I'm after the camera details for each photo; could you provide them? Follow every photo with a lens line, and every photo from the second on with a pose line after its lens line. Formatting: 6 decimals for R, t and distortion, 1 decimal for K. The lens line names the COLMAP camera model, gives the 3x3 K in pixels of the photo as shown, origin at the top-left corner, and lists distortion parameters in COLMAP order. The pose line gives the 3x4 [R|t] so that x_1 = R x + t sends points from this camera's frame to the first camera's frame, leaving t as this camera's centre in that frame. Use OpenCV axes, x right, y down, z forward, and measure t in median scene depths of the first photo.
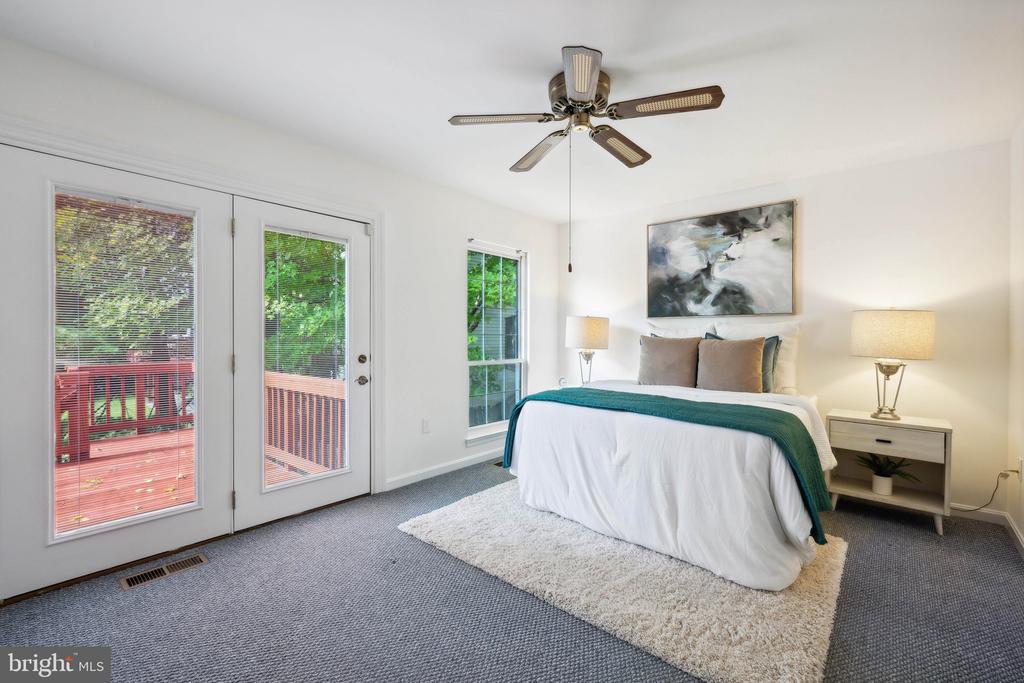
lens RADIAL K [[439.0, 0, 512.0], [0, 439.0, 341.5], [0, 0, 1]] dist [-0.000287, -0.000028]
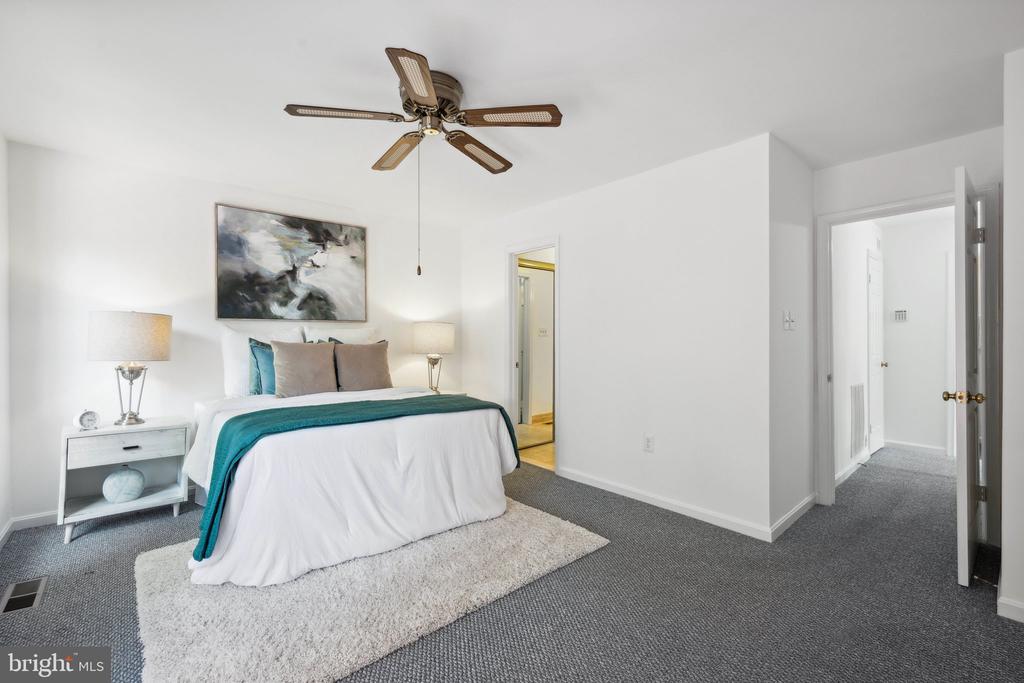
lens RADIAL K [[442.7, 0, 512.5], [0, 442.7, 335.3], [0, 0, 1]] dist [0.015864, -0.000001]
pose [[0.143209, 0.002609, 0.989689, -0.467908], [0.018836, 0.999808, -0.005361, -0.010207], [-0.989513, 0.019409, 0.143132, 0.393159]]
